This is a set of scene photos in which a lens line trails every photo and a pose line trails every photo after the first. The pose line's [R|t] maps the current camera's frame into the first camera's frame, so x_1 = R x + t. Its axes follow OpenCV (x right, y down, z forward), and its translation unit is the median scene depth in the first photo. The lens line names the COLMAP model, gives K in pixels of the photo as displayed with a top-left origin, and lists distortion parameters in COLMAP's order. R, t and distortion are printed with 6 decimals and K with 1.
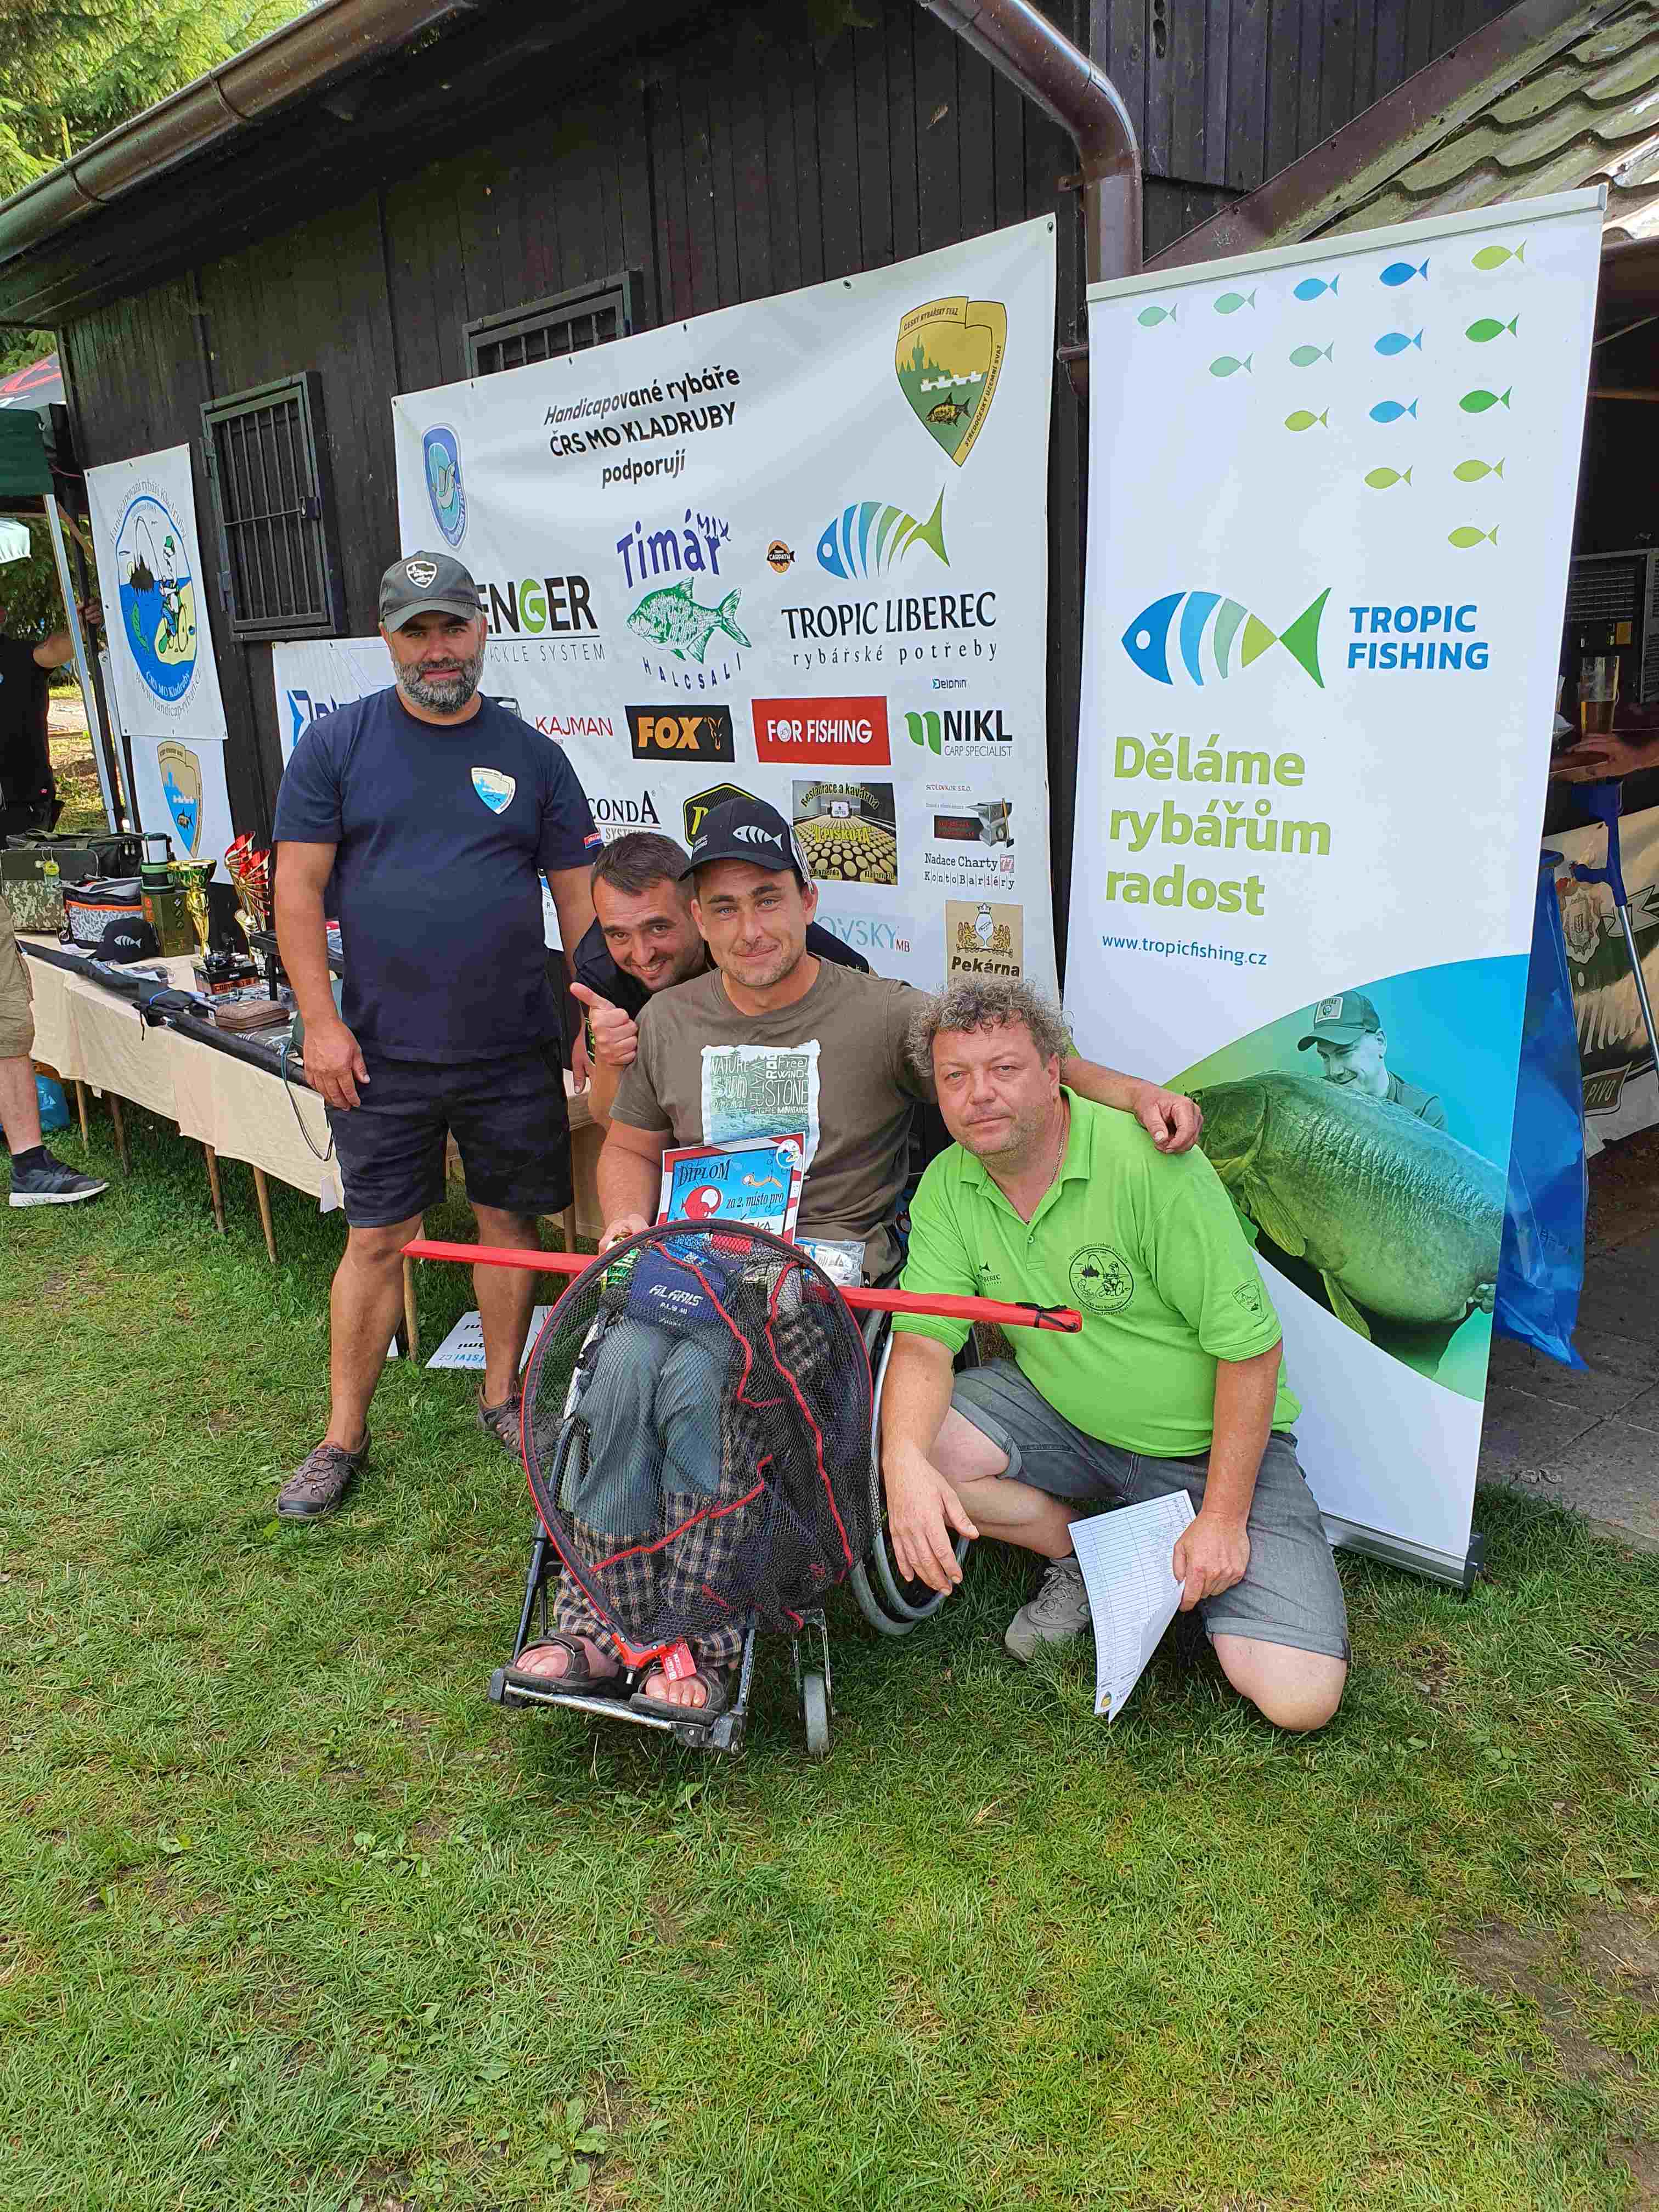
lens RADIAL K [[1673.6, 0, 829.8], [0, 1673.6, 1177.5], [0, 0, 1]] dist [-0.054495, 0.041687]
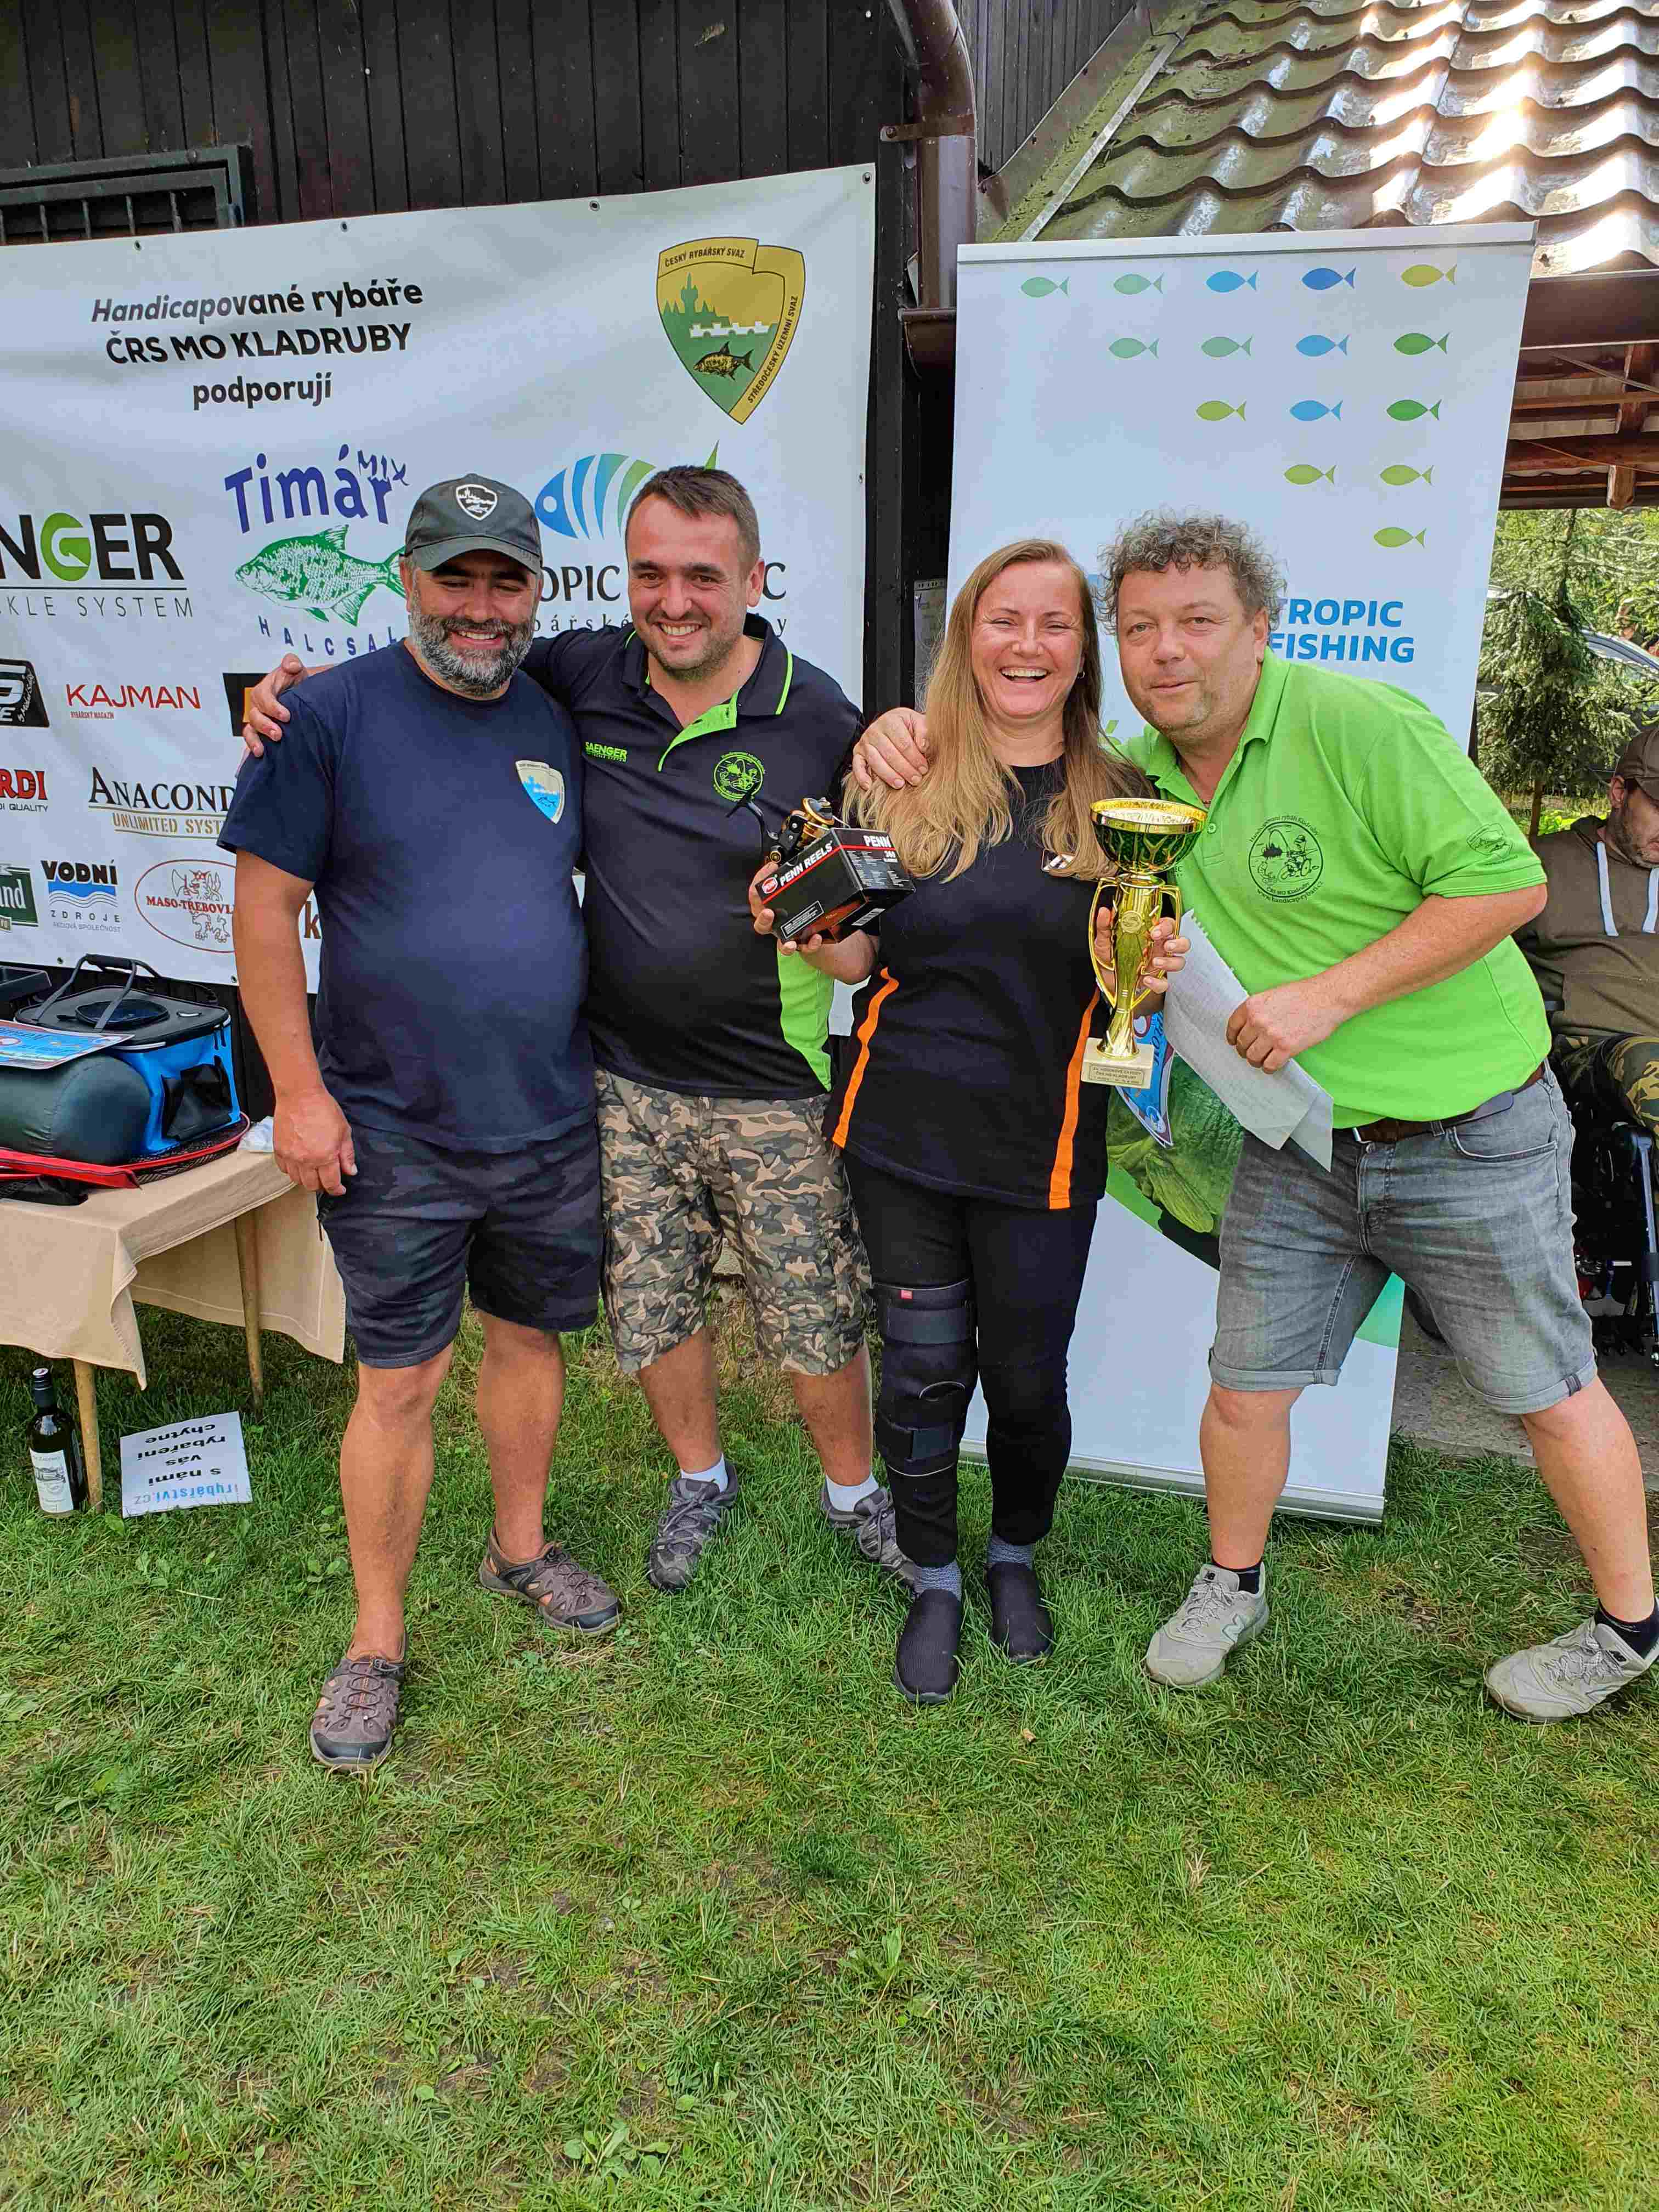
lens RADIAL K [[1657.5, 0, 829.5], [0, 1657.5, 1106.0], [0, 0, 1]] dist [-0.071766, 0.095491]
pose [[0.881432, -0.100637, 0.461465, -0.294503], [0.109269, 0.993980, 0.008056, -0.048638], [-0.459497, 0.043323, 0.887122, 0.165567]]
